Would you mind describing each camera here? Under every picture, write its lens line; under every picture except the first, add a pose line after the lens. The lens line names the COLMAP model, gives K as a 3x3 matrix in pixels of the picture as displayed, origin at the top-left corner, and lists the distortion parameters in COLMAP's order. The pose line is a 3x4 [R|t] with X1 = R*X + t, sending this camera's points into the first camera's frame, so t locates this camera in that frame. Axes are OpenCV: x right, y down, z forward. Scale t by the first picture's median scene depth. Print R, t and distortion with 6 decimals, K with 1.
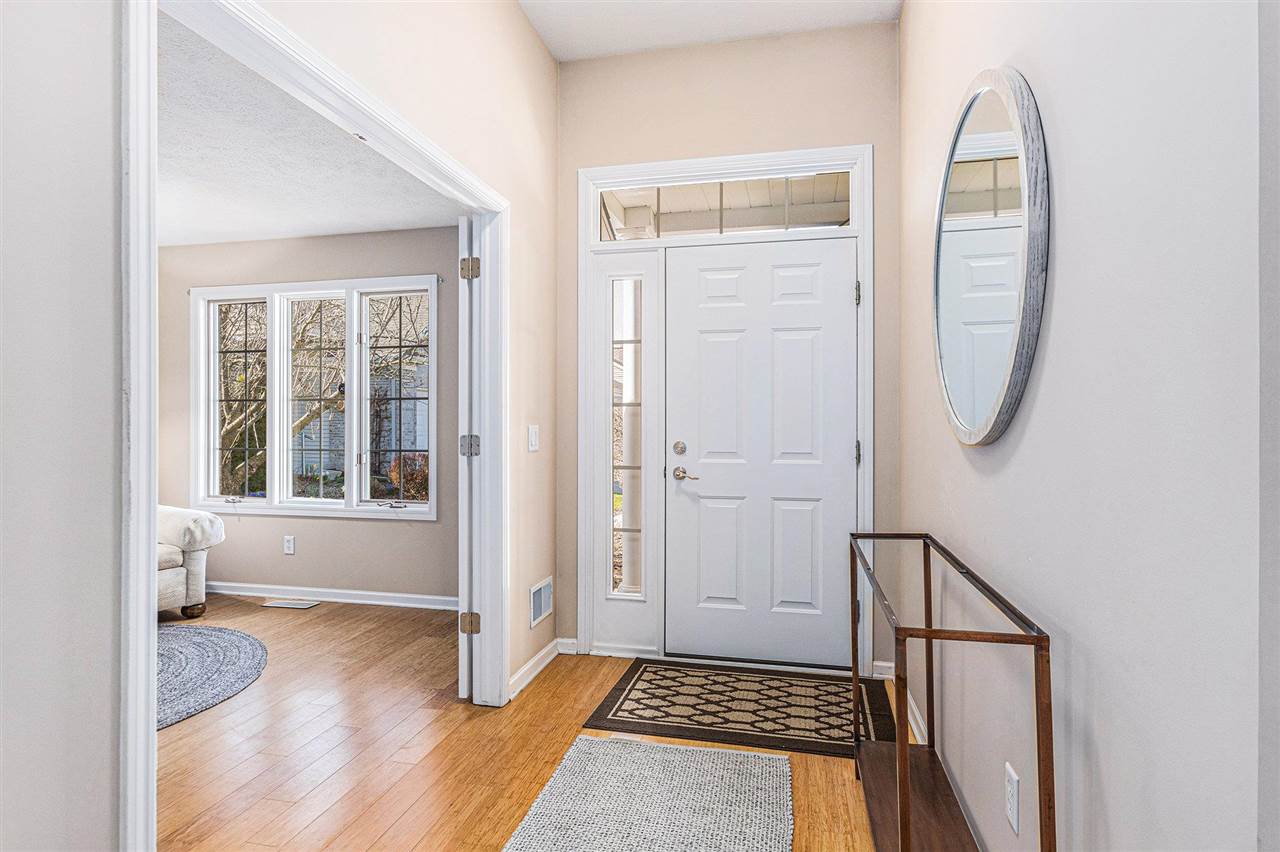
lens RADIAL K [[693.2, 0, 640.0], [0, 693.2, 426.0], [0, 0, 1]] dist [-0.003393, -0.000314]
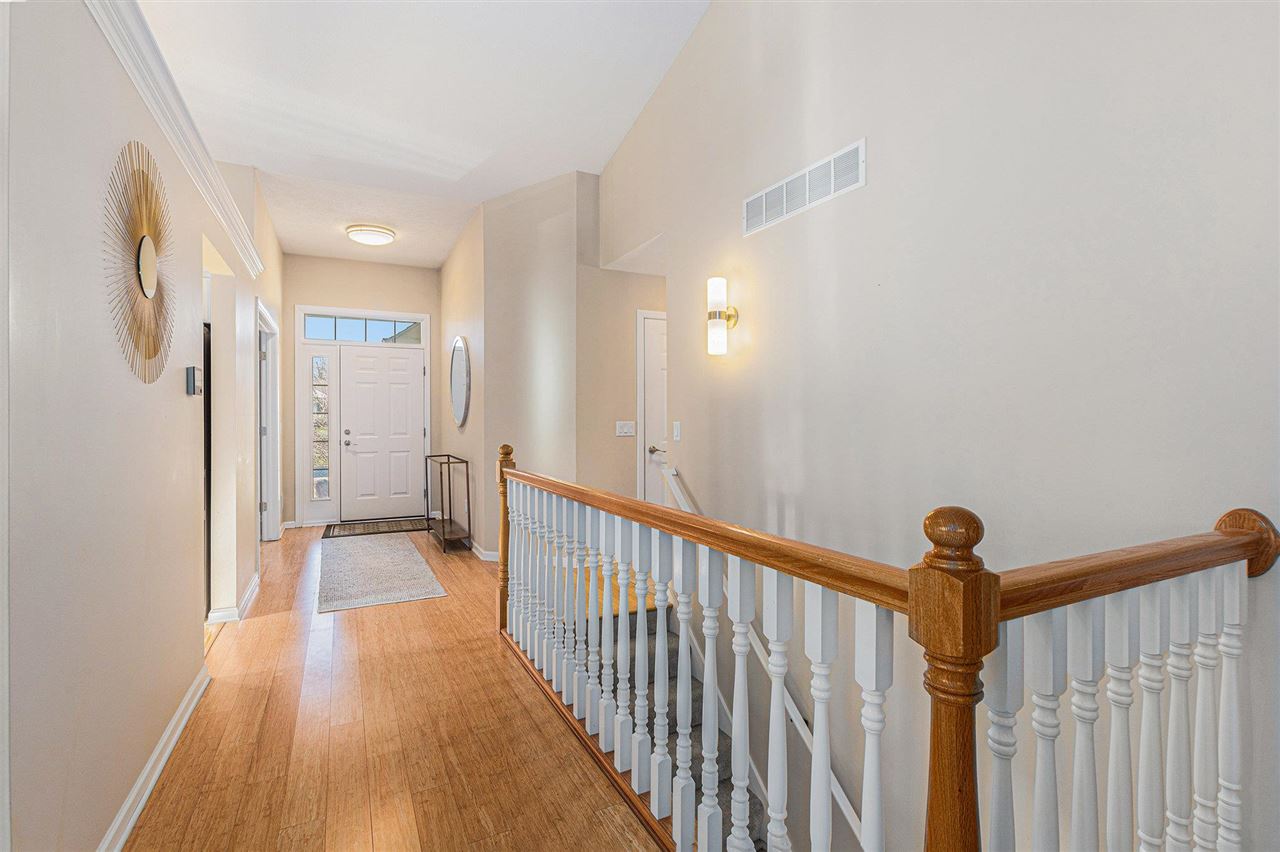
lens RADIAL K [[591.9, 0, 641.9], [0, 591.9, 420.5], [0, 0, 1]] dist [-0.033279, 0.010843]
pose [[0.769521, -0.002865, 0.638615, -0.463847], [0.002711, 0.999996, 0.001221, -0.007027], [-0.638615, 0.000792, 0.769526, -1.205276]]
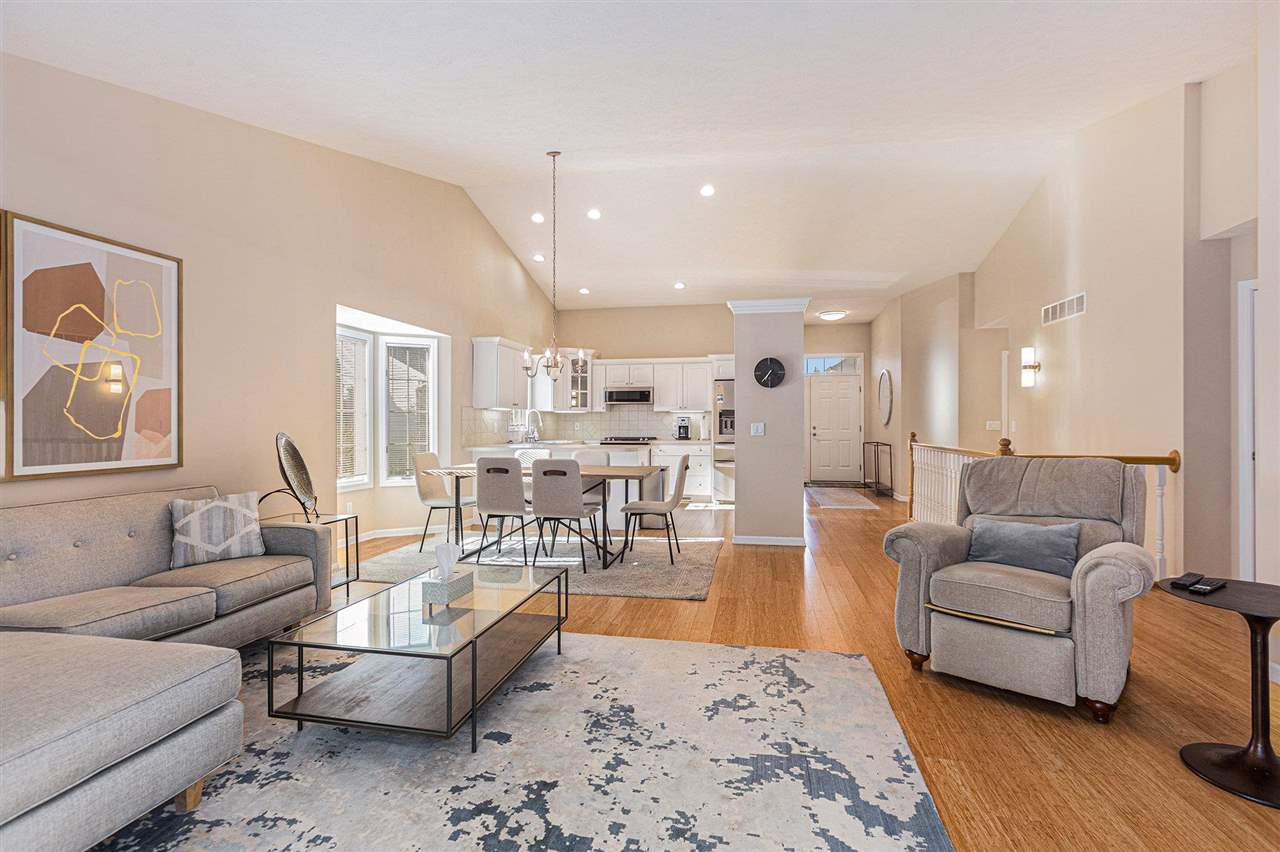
lens RADIAL K [[591.9, 0, 641.9], [0, 591.9, 420.5], [0, 0, 1]] dist [-0.033279, 0.010843]
pose [[0.999744, 0.001764, 0.022571, -1.036073], [-0.001731, 0.999997, -0.001489, -0.002292], [-0.022574, 0.001449, 0.999744, -2.404102]]
